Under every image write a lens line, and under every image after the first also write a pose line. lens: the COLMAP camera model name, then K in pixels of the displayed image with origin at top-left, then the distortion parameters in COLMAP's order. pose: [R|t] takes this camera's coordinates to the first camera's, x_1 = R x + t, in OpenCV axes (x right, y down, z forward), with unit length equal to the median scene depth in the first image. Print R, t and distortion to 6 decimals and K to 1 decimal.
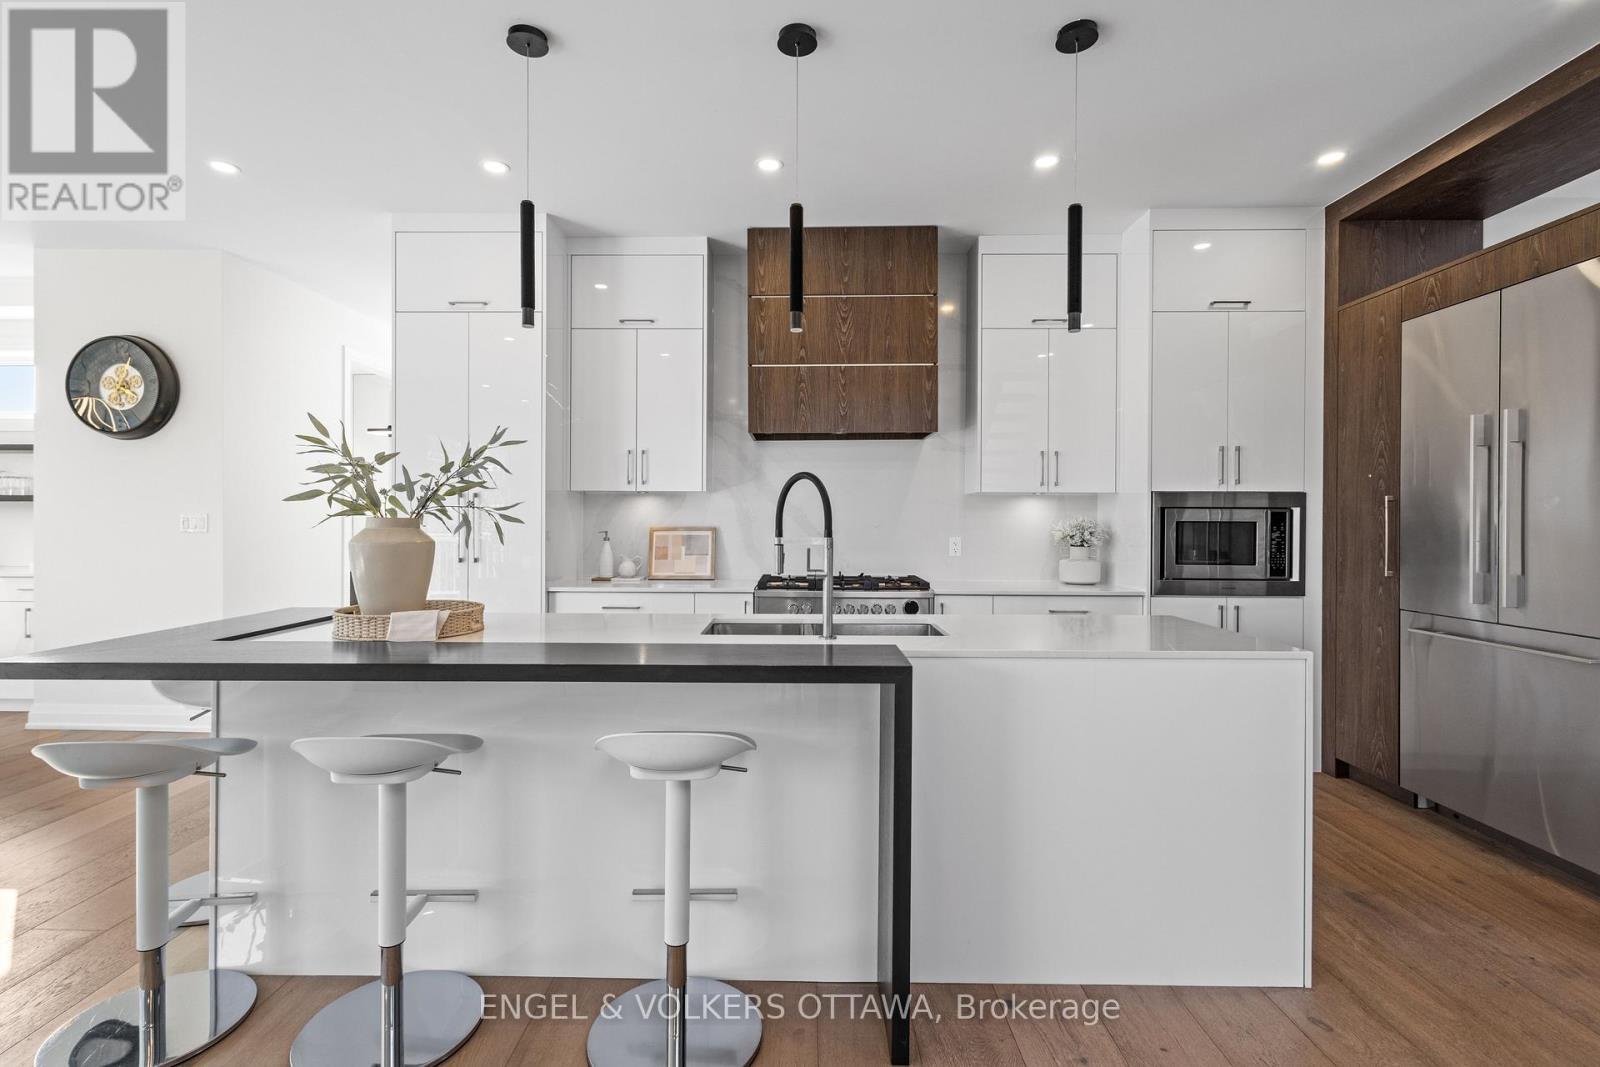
lens RADIAL K [[735.5, 0, 793.9], [0, 735.5, 520.9], [0, 0, 1]] dist [0.009073, -0.000522]
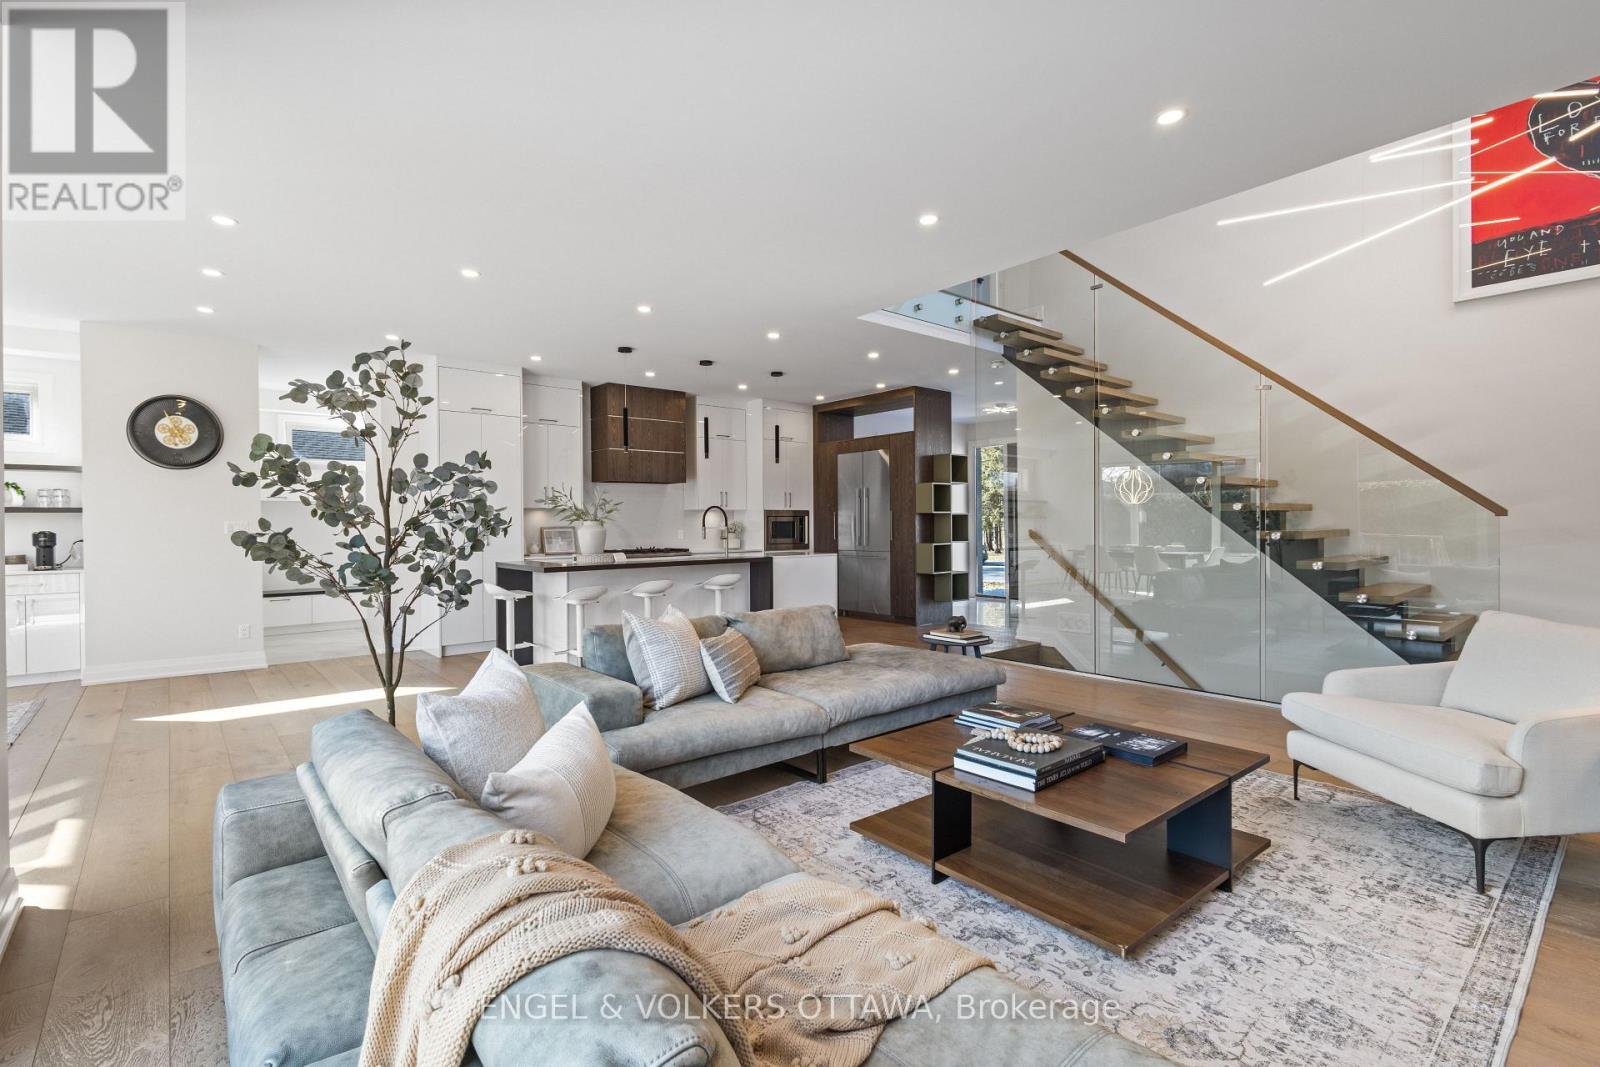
lens RADIAL K [[735.5, 0, 793.9], [0, 735.5, 520.9], [0, 0, 1]] dist [0.009073, -0.000522]
pose [[0.756699, -0.006648, 0.653729, -1.099483], [0.011536, 0.999928, -0.003185, 0.007846], [-0.653661, 0.009951, 0.756722, -0.988820]]
